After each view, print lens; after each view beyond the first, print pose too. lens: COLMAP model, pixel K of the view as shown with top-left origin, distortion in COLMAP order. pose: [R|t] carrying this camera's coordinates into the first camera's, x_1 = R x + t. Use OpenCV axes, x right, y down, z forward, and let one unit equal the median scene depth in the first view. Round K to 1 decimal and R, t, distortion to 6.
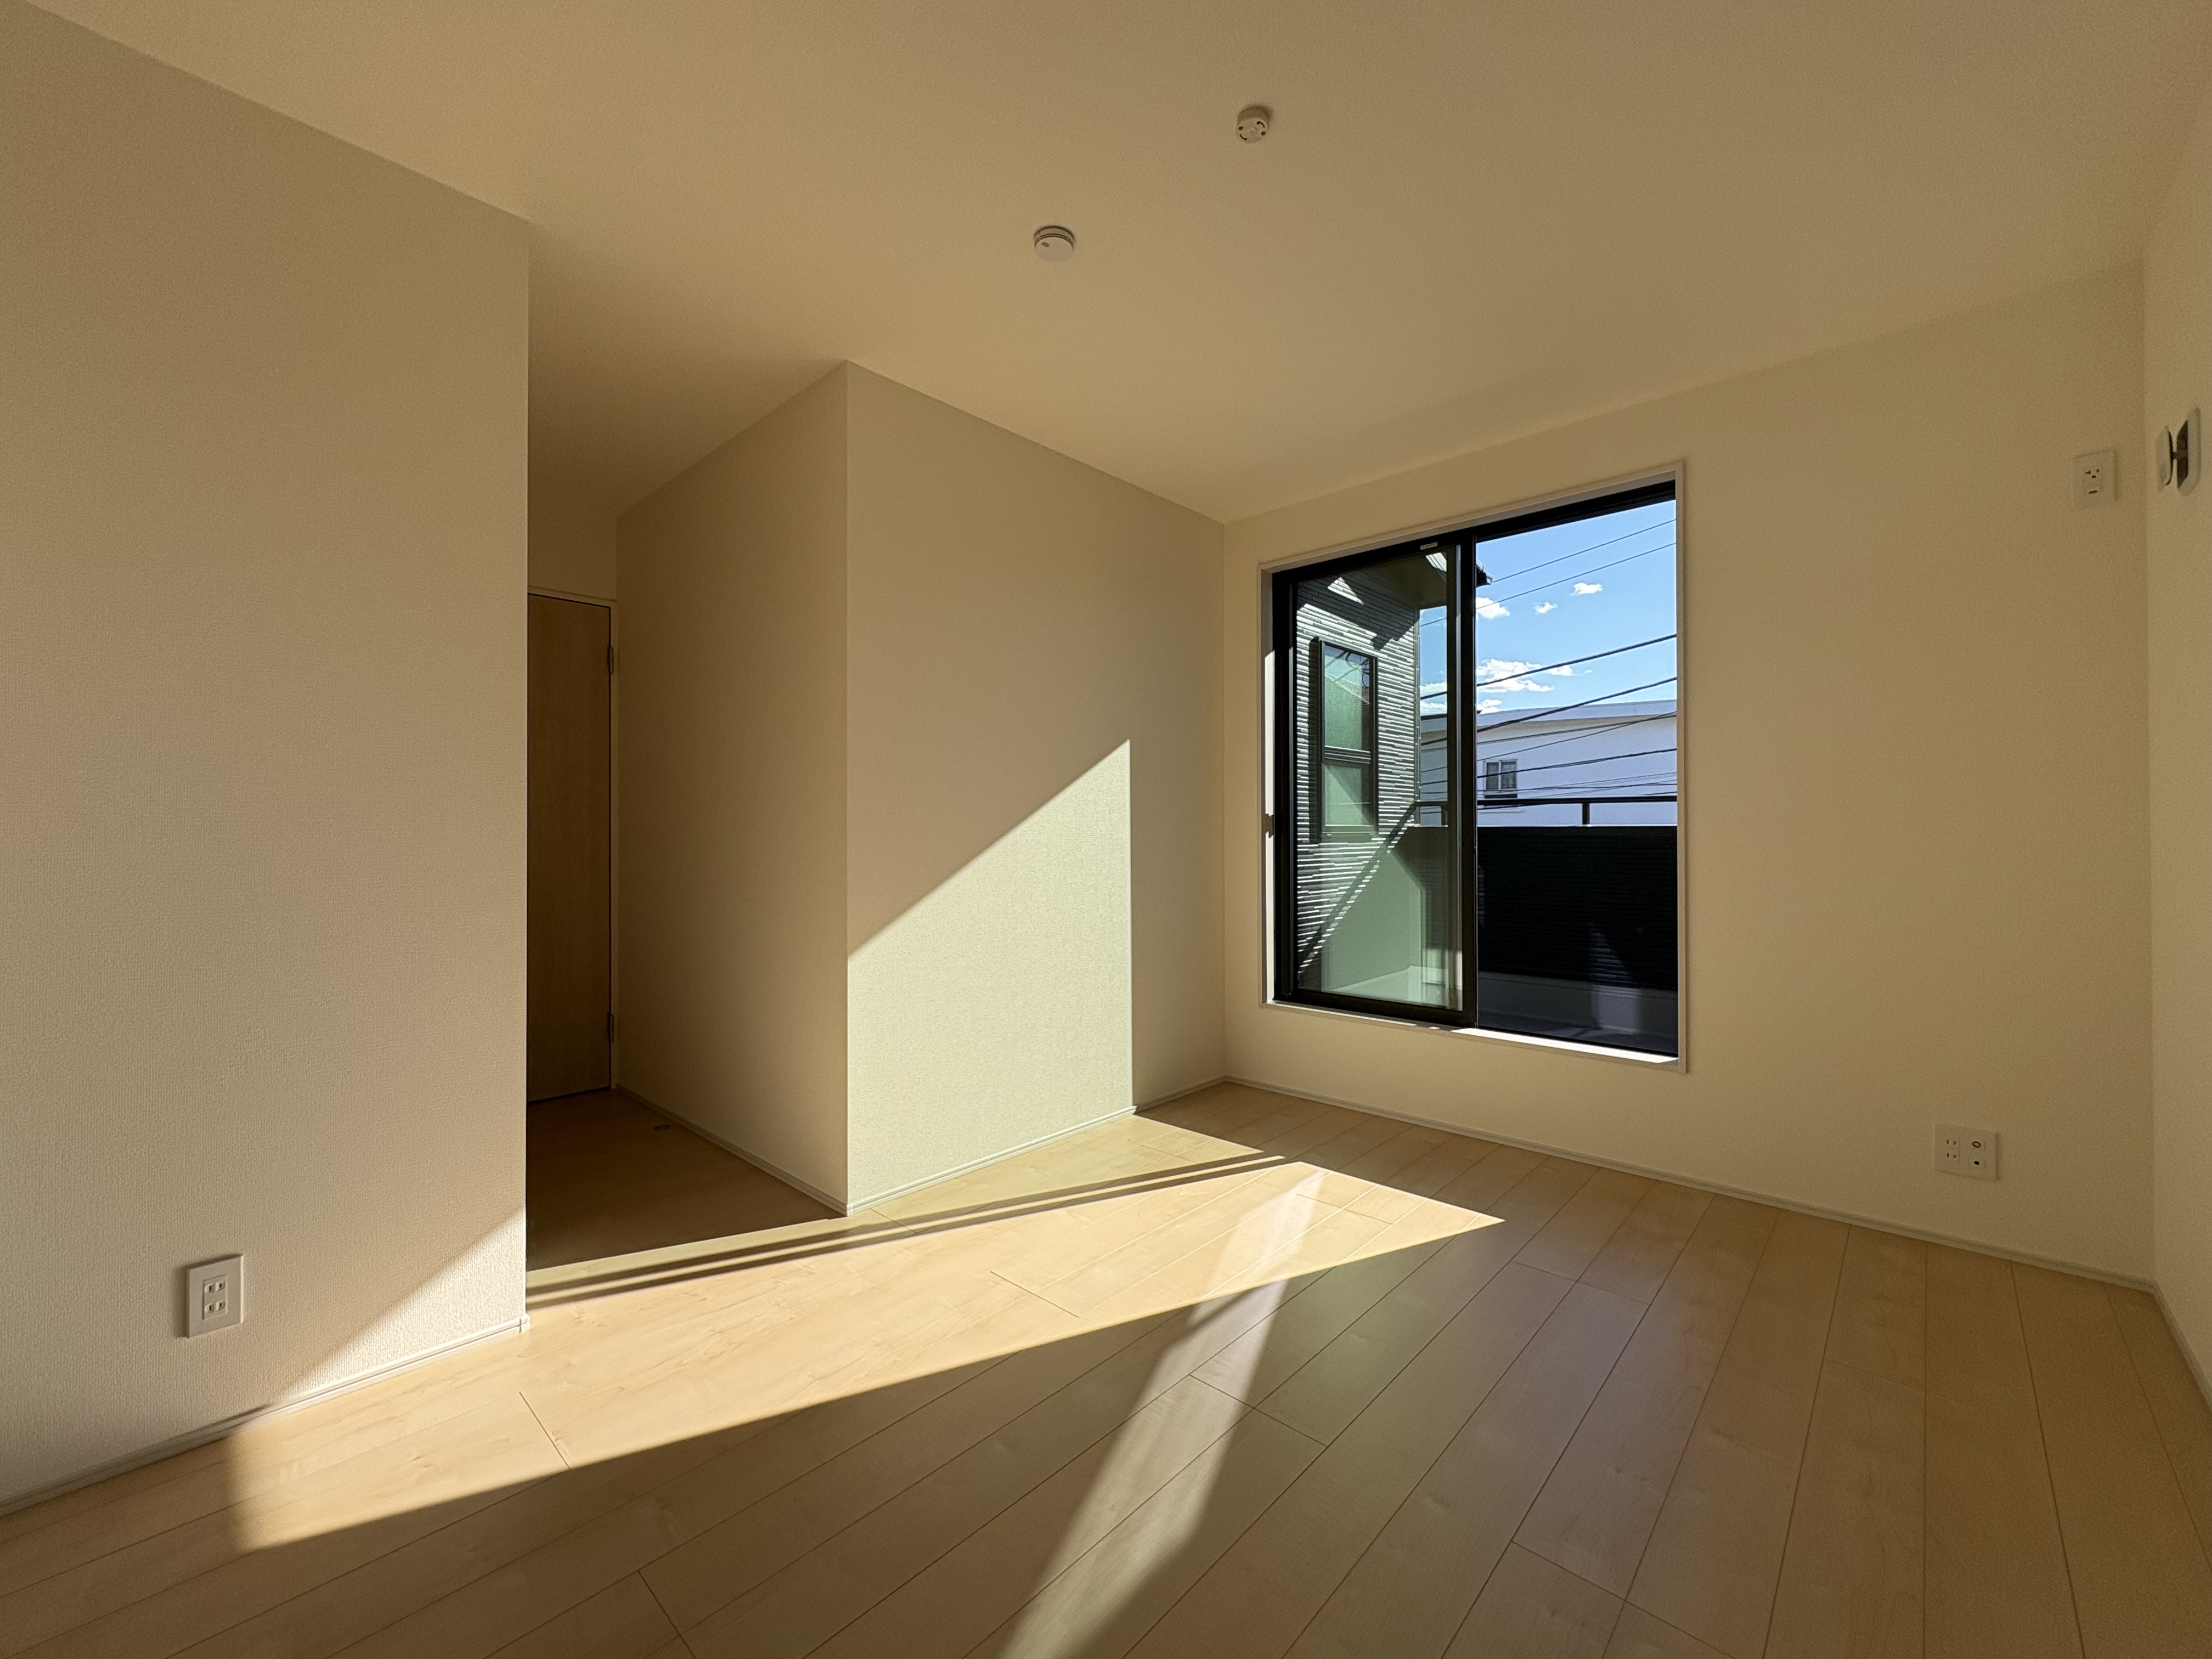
lens RADIAL K [[885.3, 0, 1106.0], [0, 885.3, 829.5], [0, 0, 1]] dist [-0.001196, -0.000069]
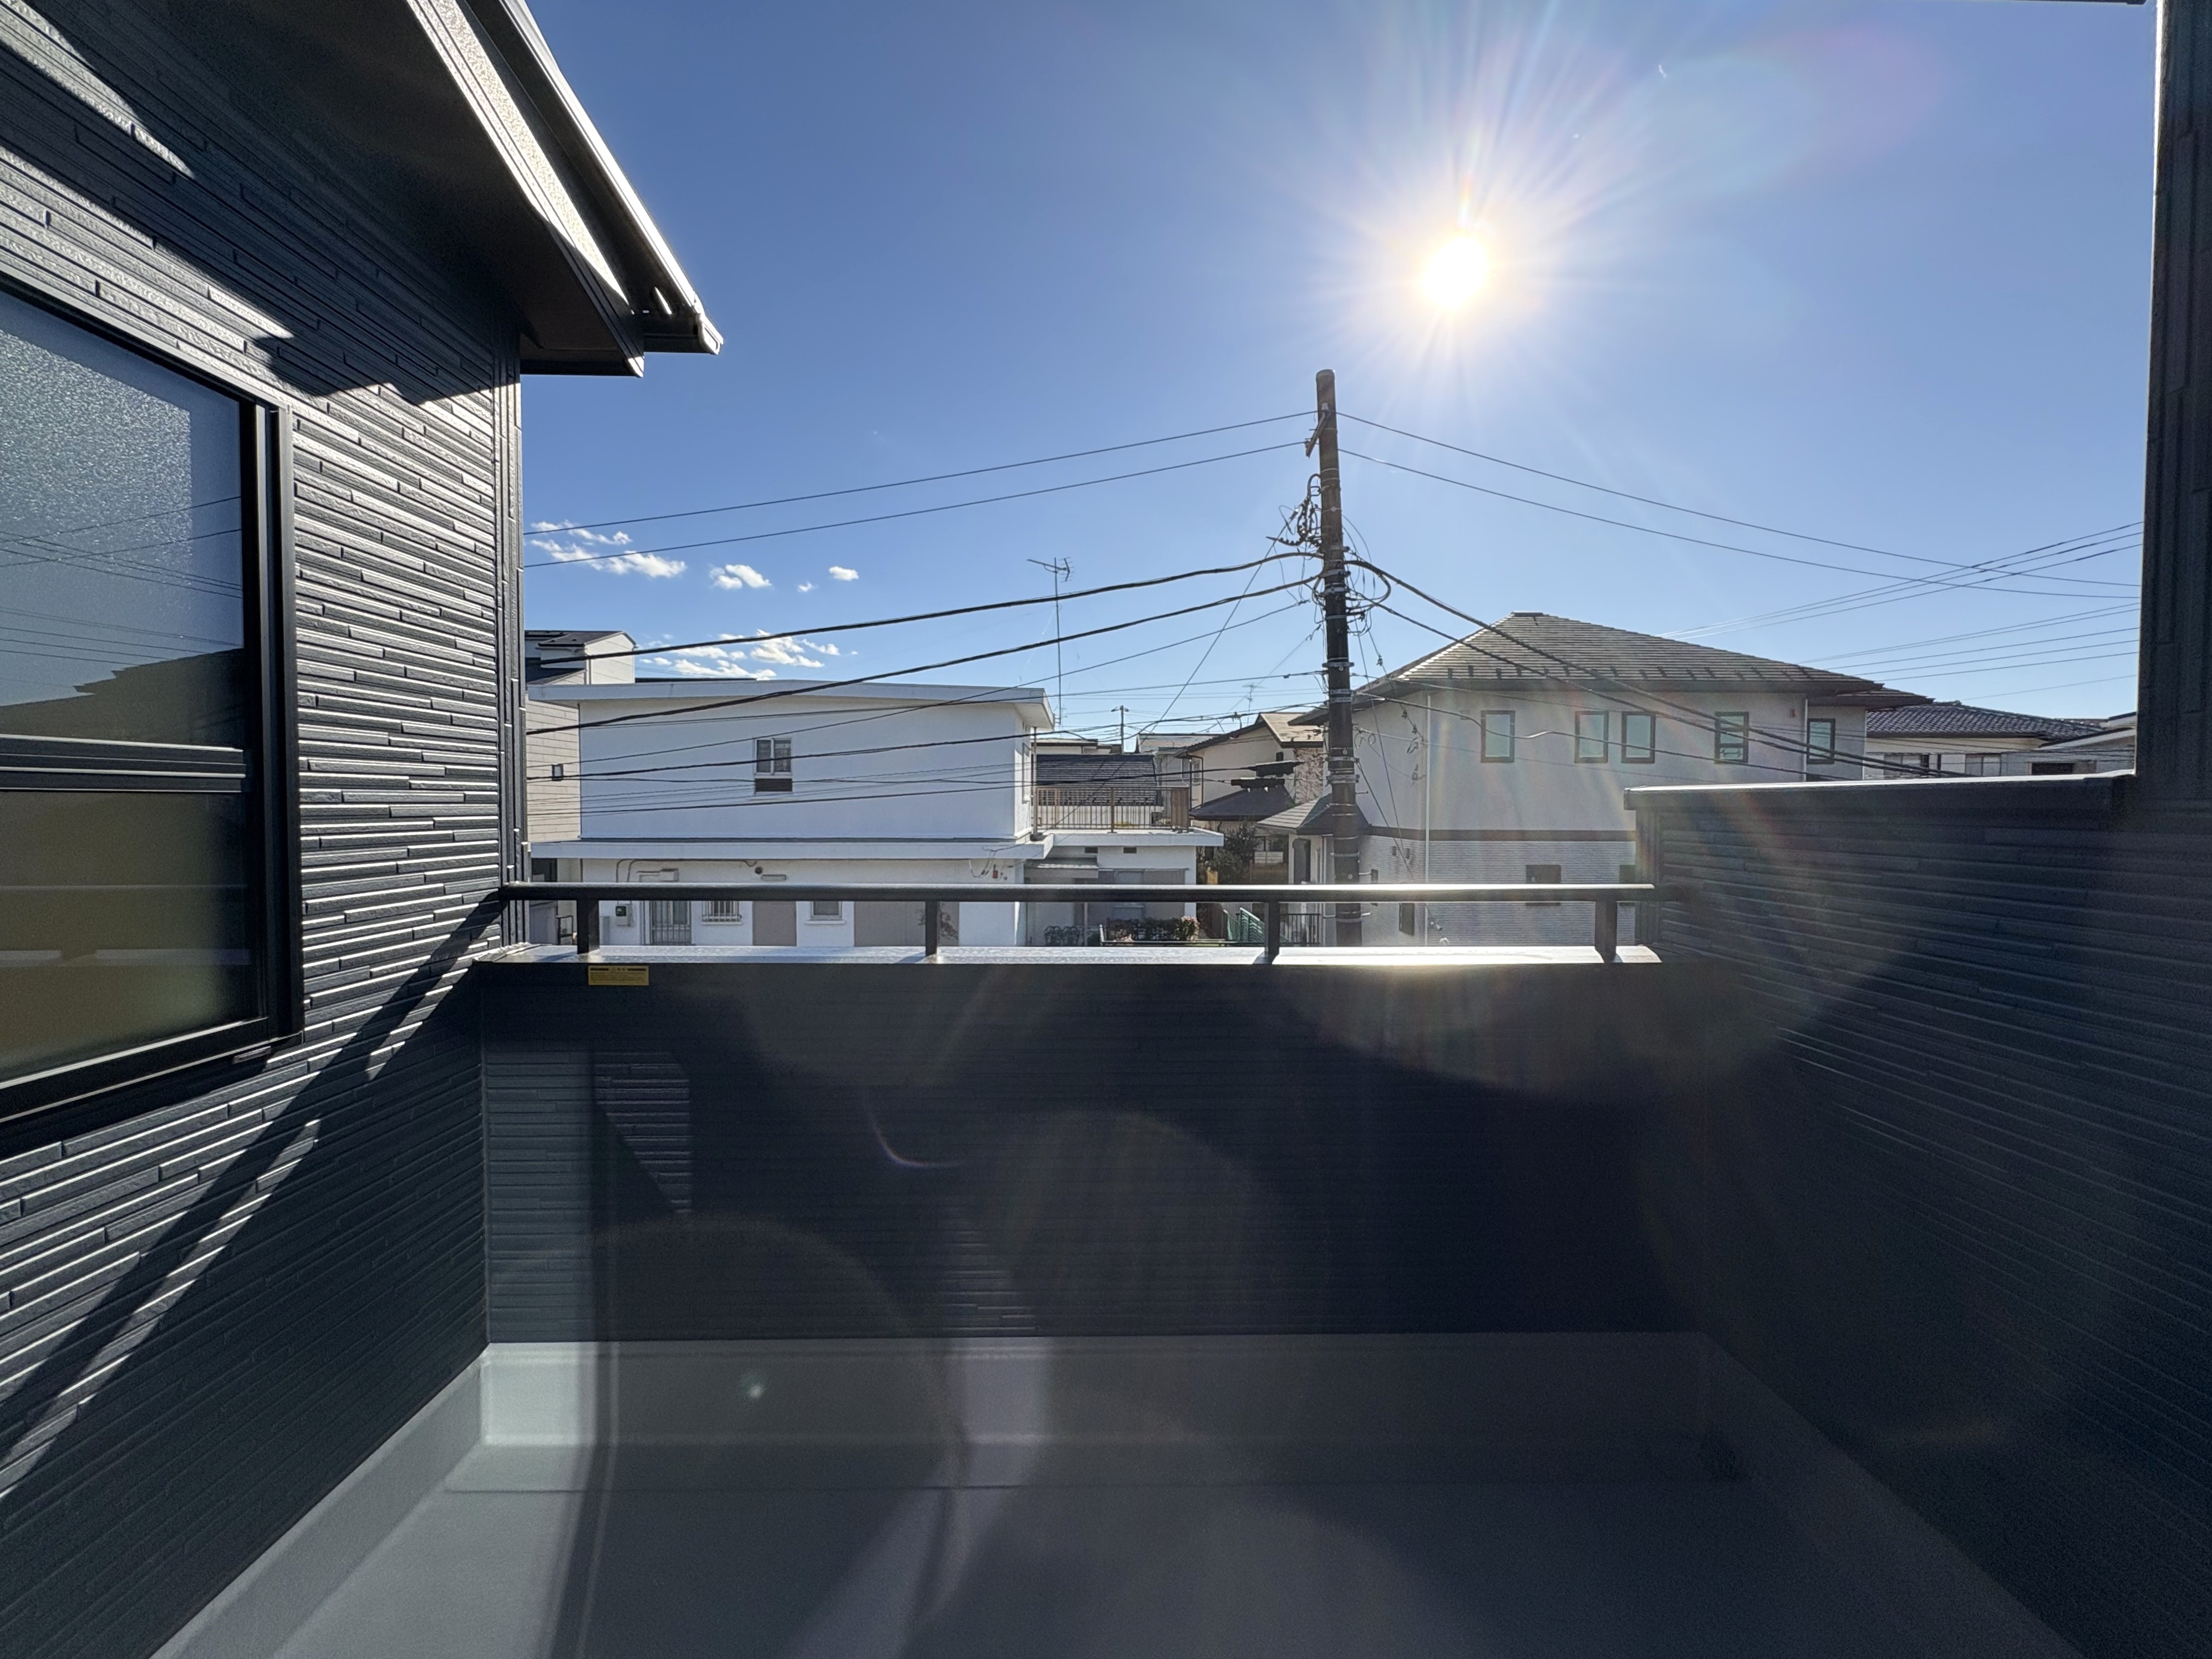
lens RADIAL K [[885.2, 0, 1106.0], [0, 885.2, 829.5], [0, 0, 1]] dist [-0.001196, -0.000069]
pose [[0.715687, -0.015269, 0.698254, 0.293899], [-0.005211, 0.999616, 0.027201, -0.070474], [-0.698402, -0.023106, 0.715333, 0.612986]]
